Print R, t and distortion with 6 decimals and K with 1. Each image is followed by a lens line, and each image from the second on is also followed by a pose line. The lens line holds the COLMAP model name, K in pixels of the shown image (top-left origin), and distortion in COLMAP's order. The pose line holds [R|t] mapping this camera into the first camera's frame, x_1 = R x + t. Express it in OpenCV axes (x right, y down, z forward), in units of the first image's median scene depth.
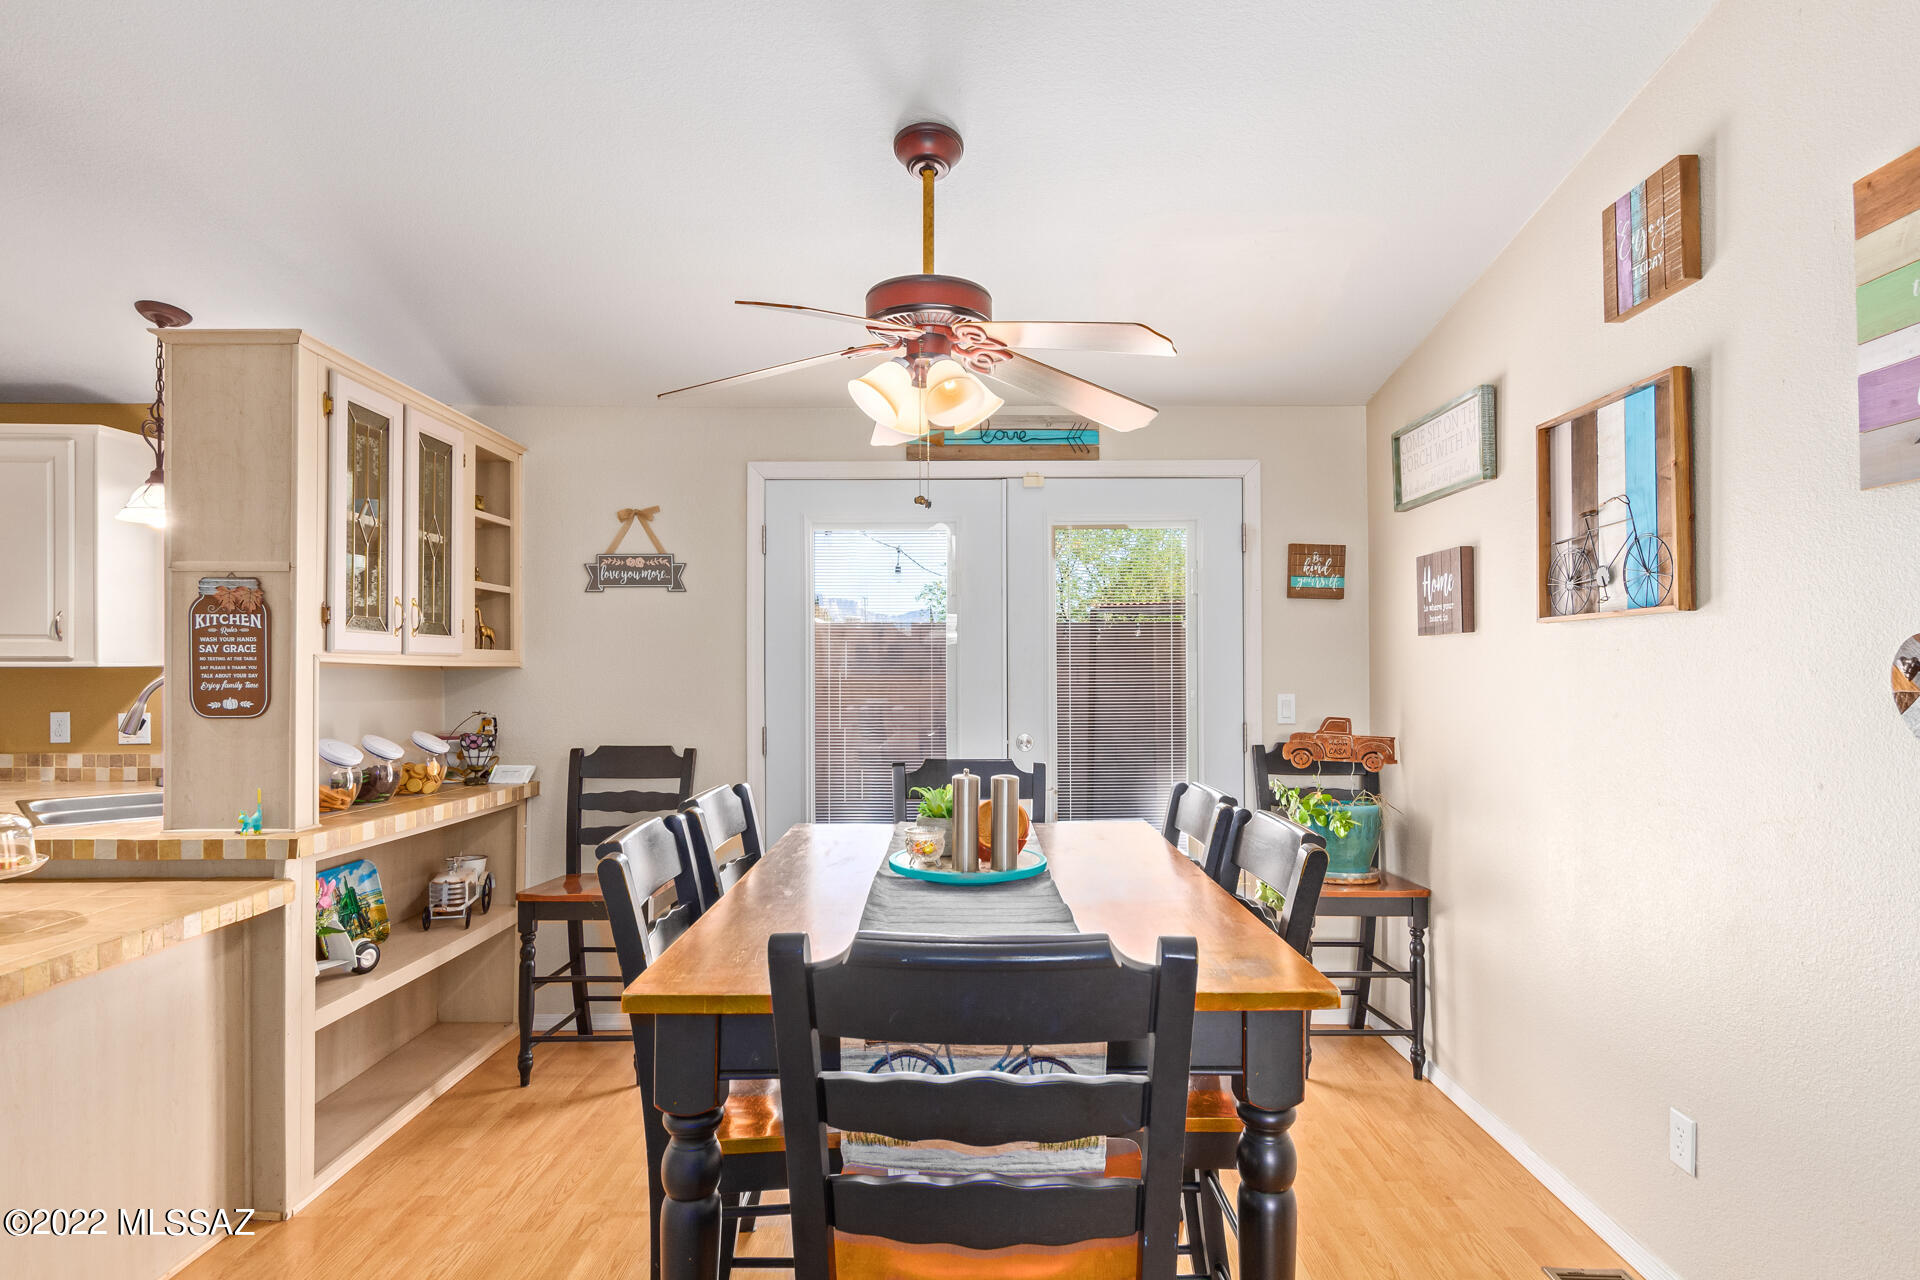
lens RADIAL K [[1025.2, 0, 986.7], [0, 1025.2, 661.3], [0, 0, 1]] dist [0.004416, 0.000384]
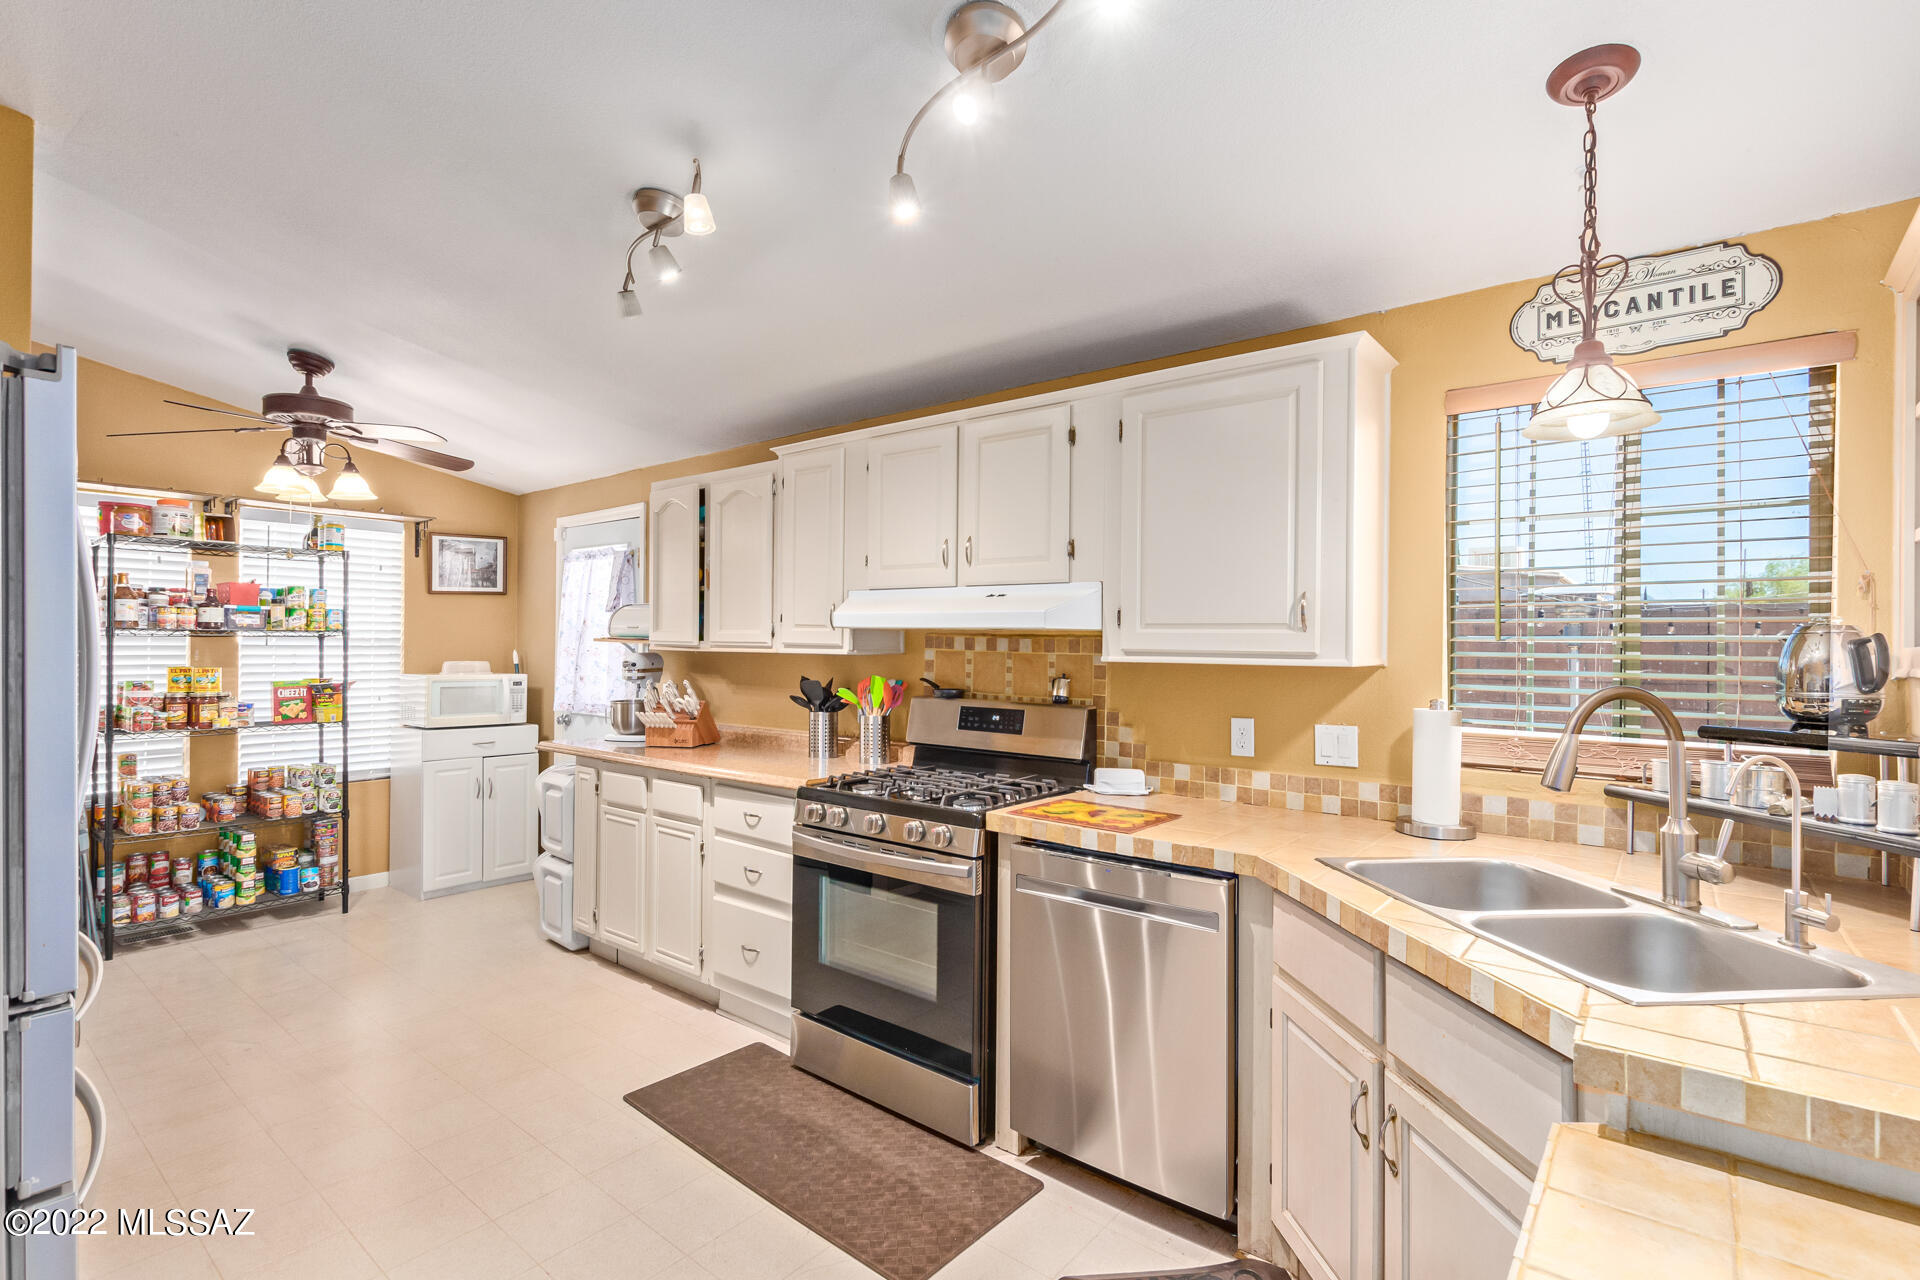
lens RADIAL K [[896.3, 0, 960.0], [0, 896.3, 640.0], [0, 0, 1]] dist [0.003109, -0.000876]
pose [[0.769181, 0.004218, -0.639018, -0.752501], [-0.008109, 0.999962, -0.003160, -0.010677], [0.638980, 0.007613, 0.769186, 0.376651]]
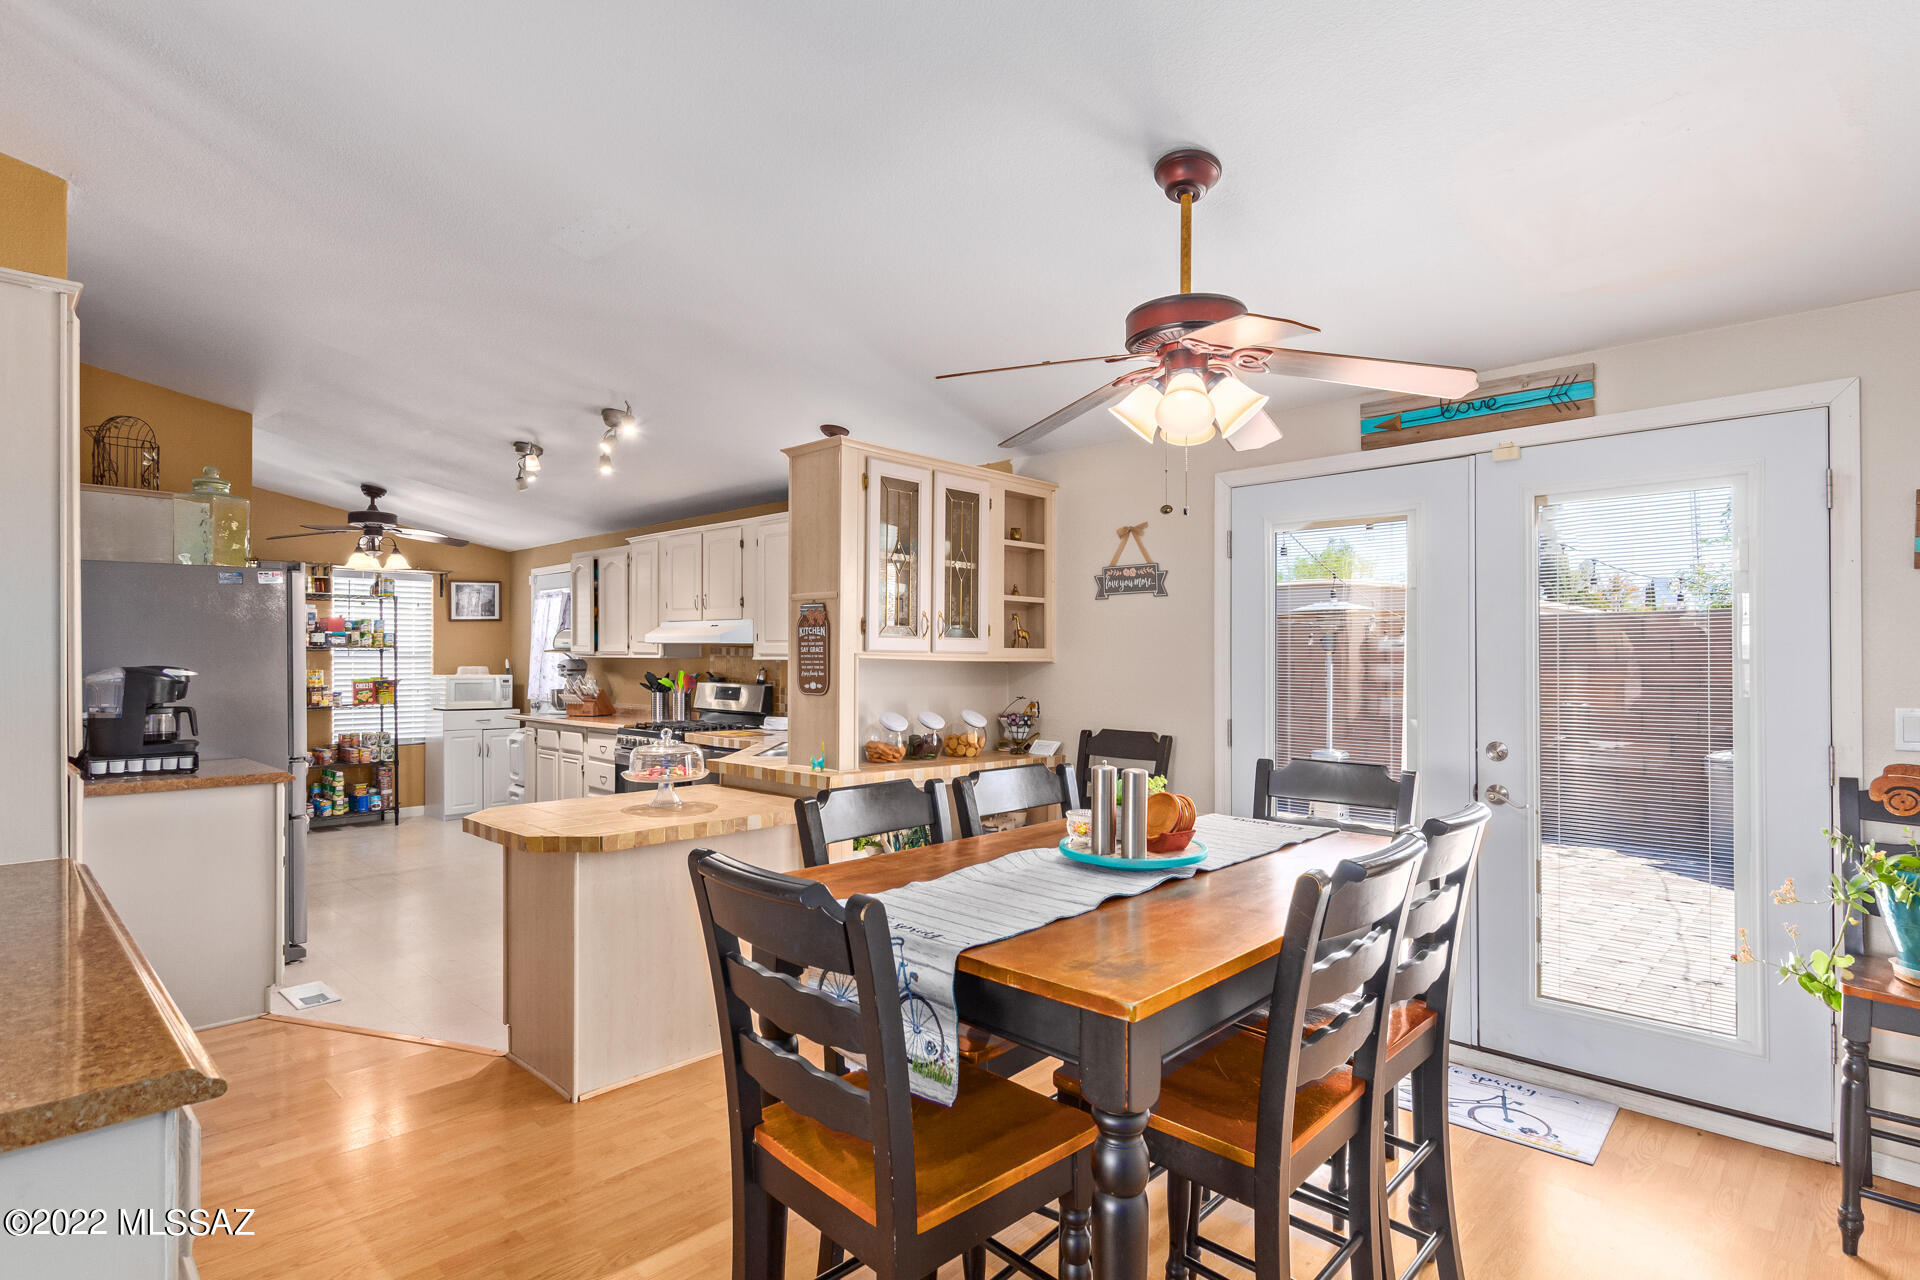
lens RADIAL K [[984.0, 0, 957.6], [0, 984.0, 650.7], [0, 0, 1]] dist [0.001703, 0.000396]
pose [[0.706142, -0.001593, -0.708068, 0.374435], [-0.000948, 0.999994, -0.003196, -0.004992], [0.708069, 0.002929, 0.706137, 0.092539]]
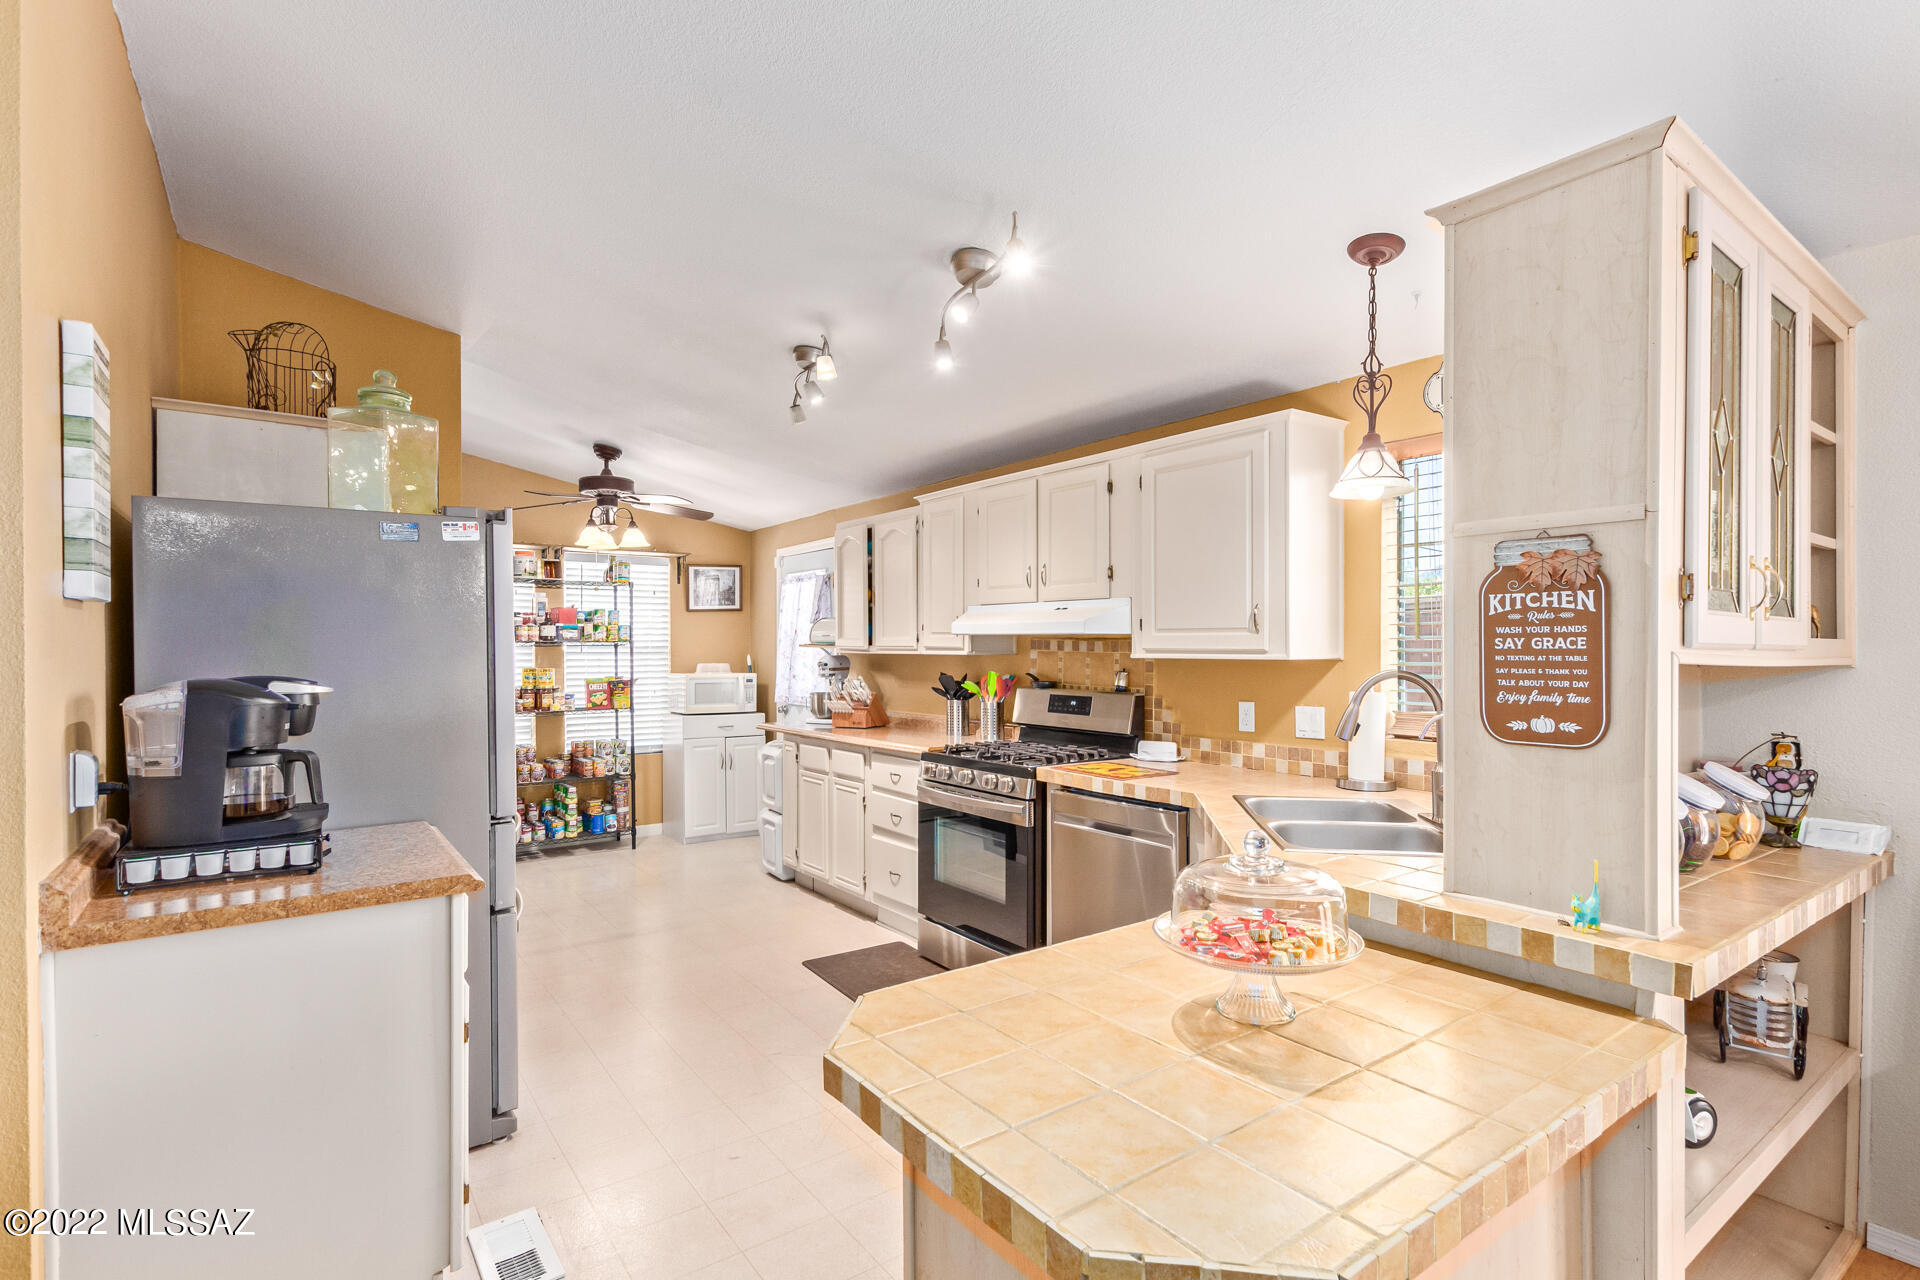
lens RADIAL K [[917.7, 0, 960.2], [0, 917.7, 647.1], [0, 0, 1]] dist [-0.003598, 0.000592]
pose [[0.579627, -0.000337, -0.814882, -0.381734], [0.002132, 0.999997, 0.001102, -0.009213], [0.814879, -0.002376, 0.579626, 0.278143]]
